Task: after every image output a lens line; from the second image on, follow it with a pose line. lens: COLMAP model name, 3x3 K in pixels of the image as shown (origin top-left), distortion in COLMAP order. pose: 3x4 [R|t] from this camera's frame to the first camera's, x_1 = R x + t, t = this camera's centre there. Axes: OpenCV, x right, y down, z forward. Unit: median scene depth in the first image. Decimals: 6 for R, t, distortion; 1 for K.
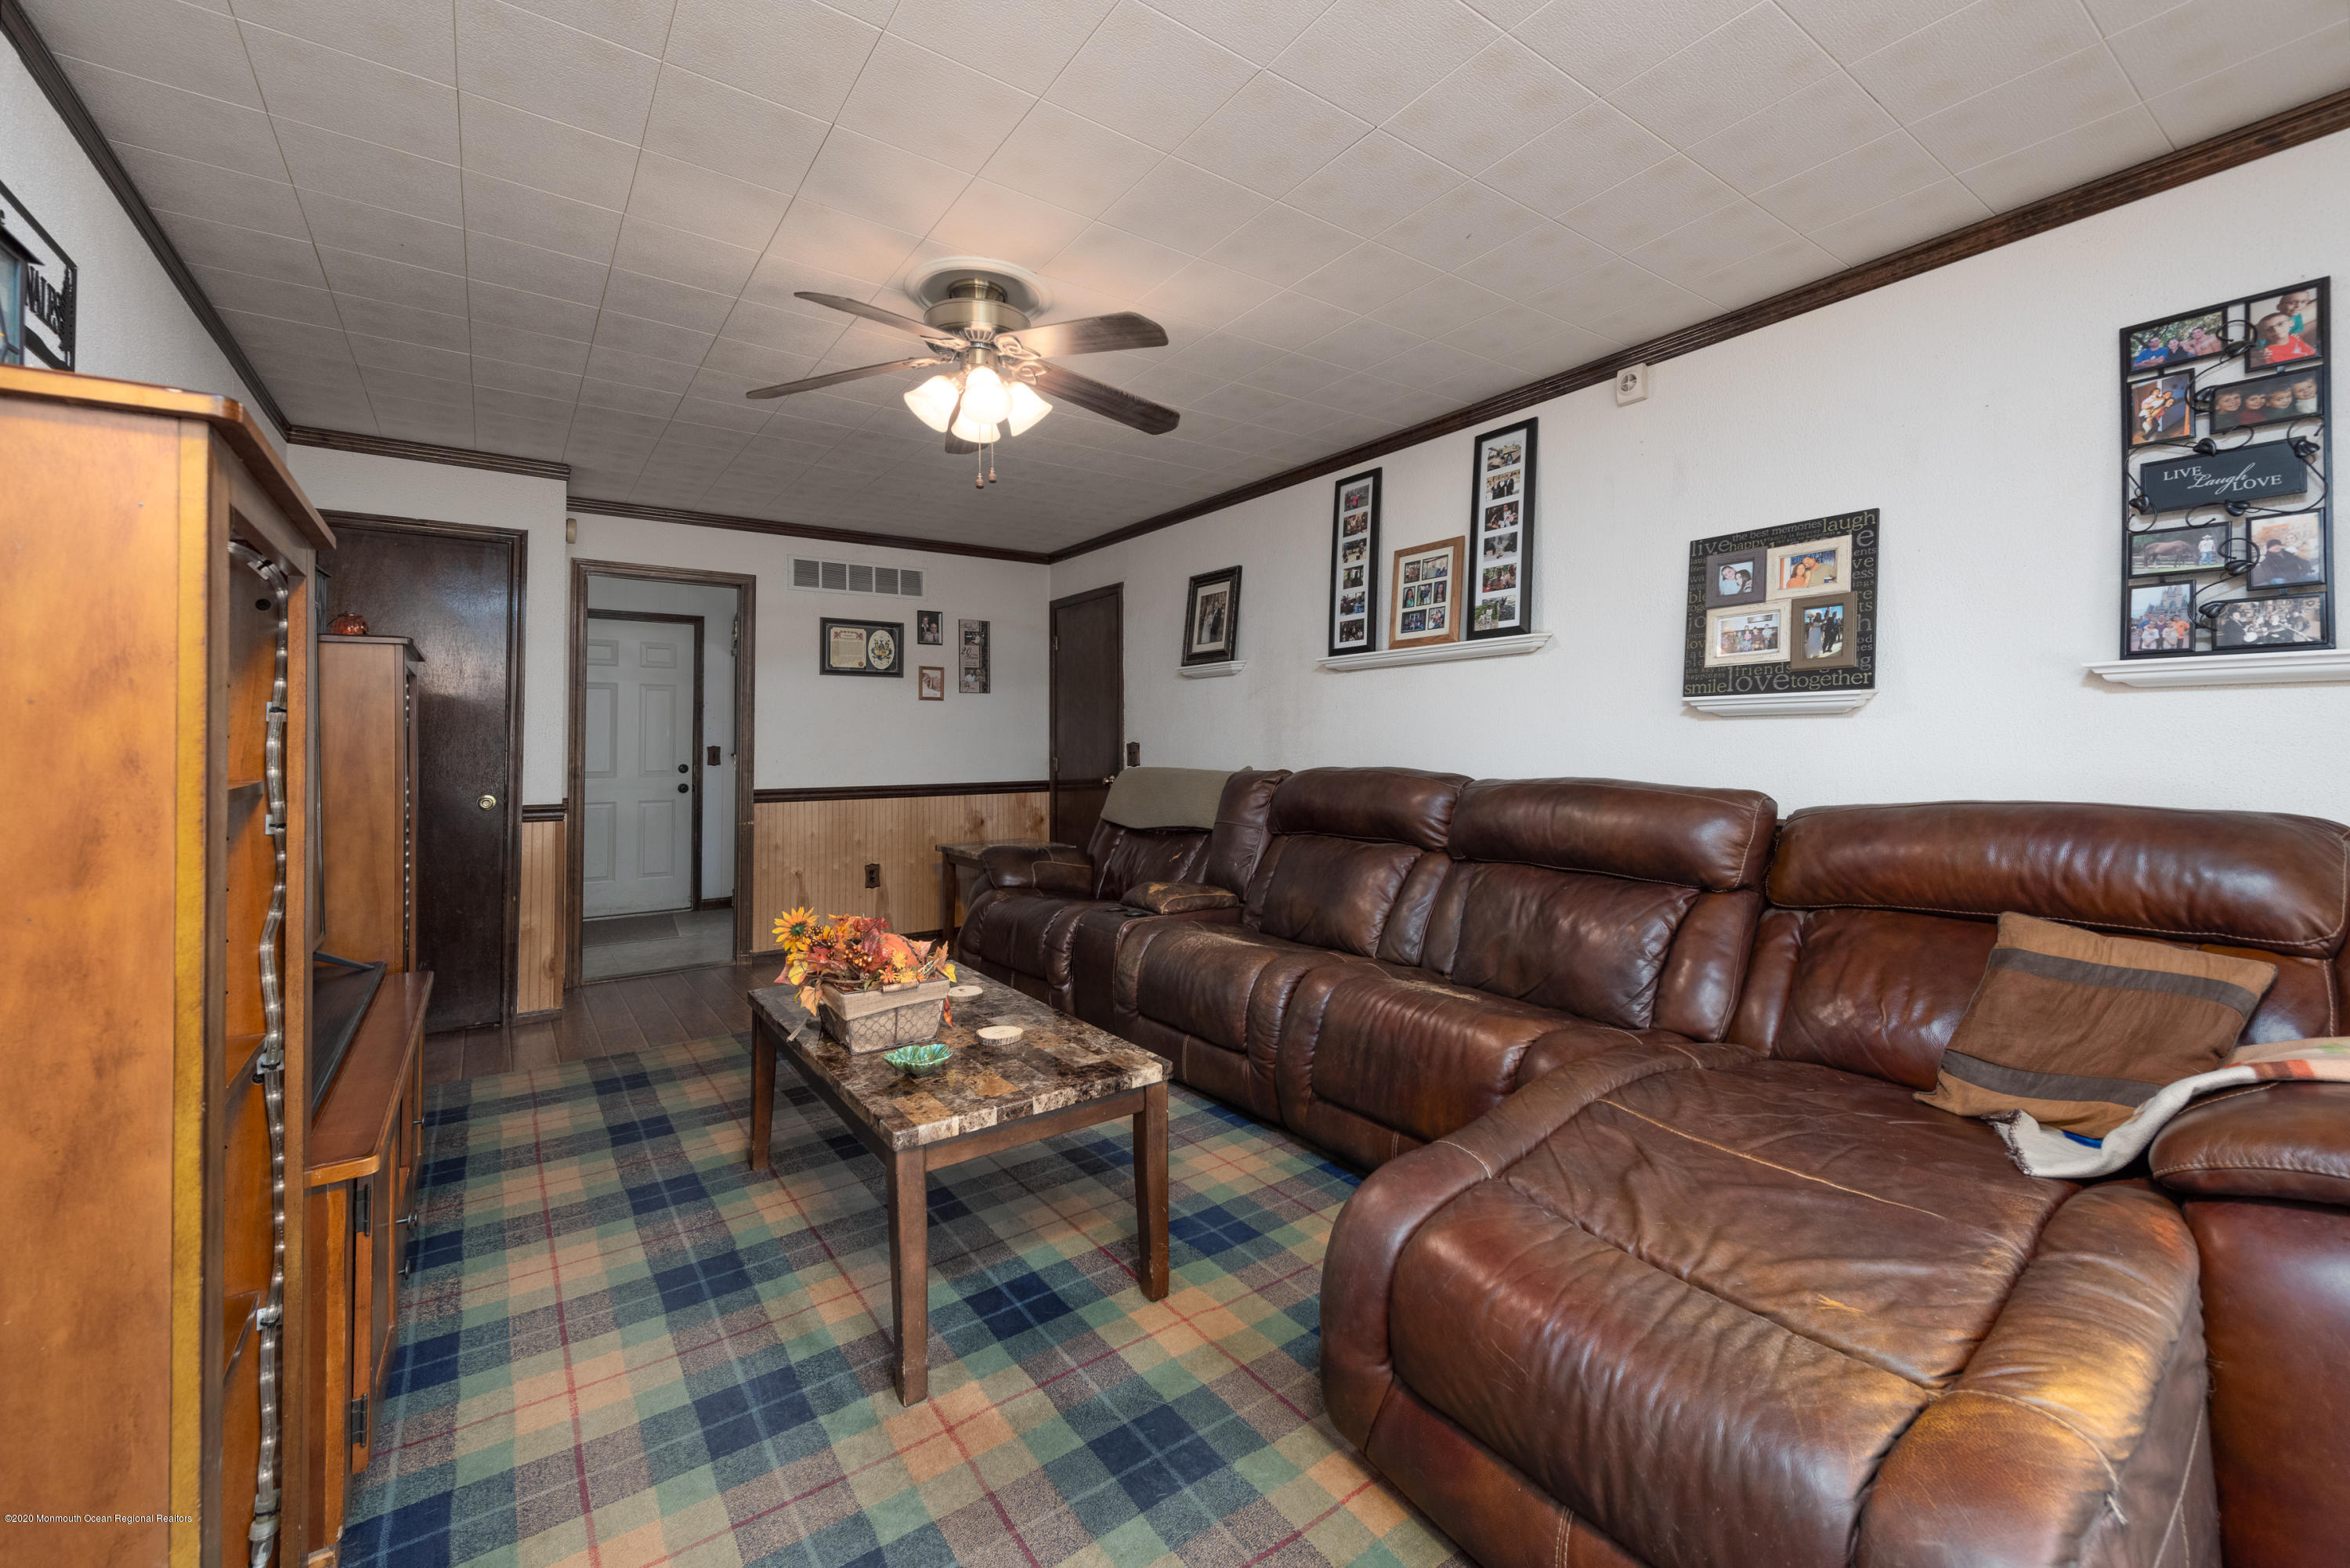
lens RADIAL K [[918.0, 0, 1154.5], [0, 918.0, 731.1], [0, 0, 1]] dist [0.013114, -0.004517]
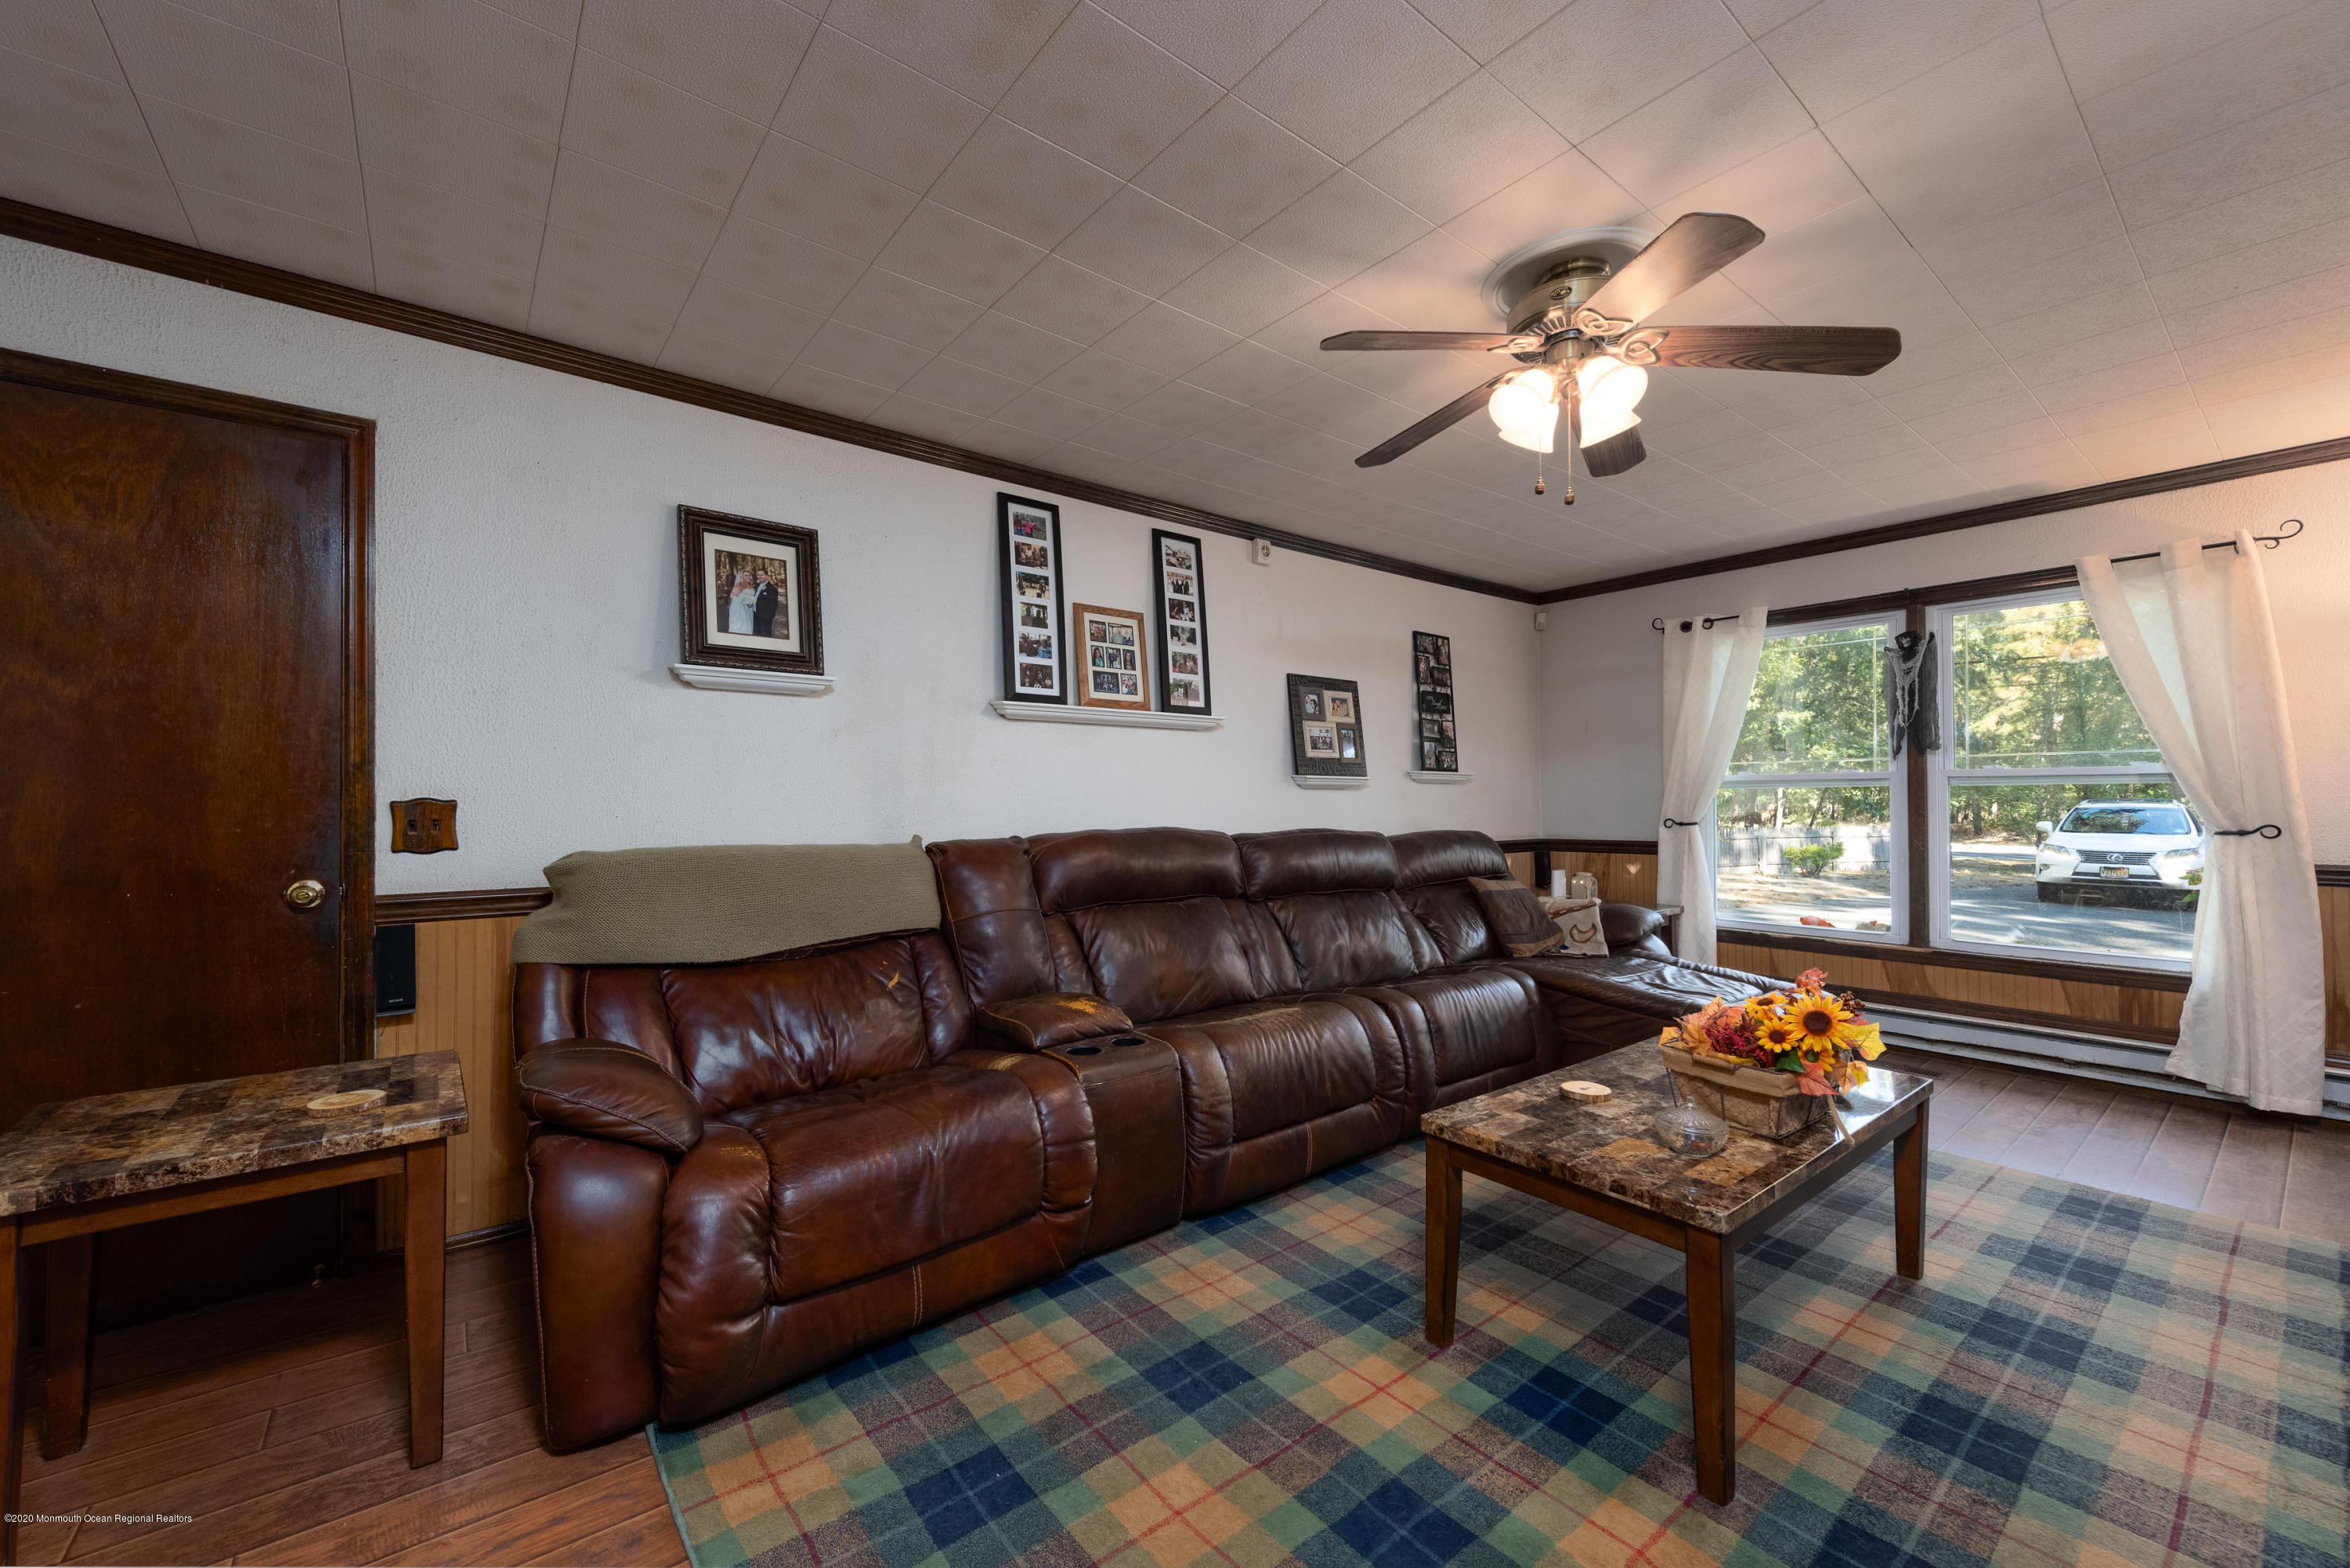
lens RADIAL K [[918.0, 0, 1169.3], [0, 918.0, 809.0], [0, 0, 1]] dist [0.013114, -0.004517]
pose [[-0.041793, 0.010411, 0.999072, -0.765661], [-0.007645, 0.999913, -0.010740, 0.030580], [-0.999097, -0.008087, -0.041710, 1.039517]]
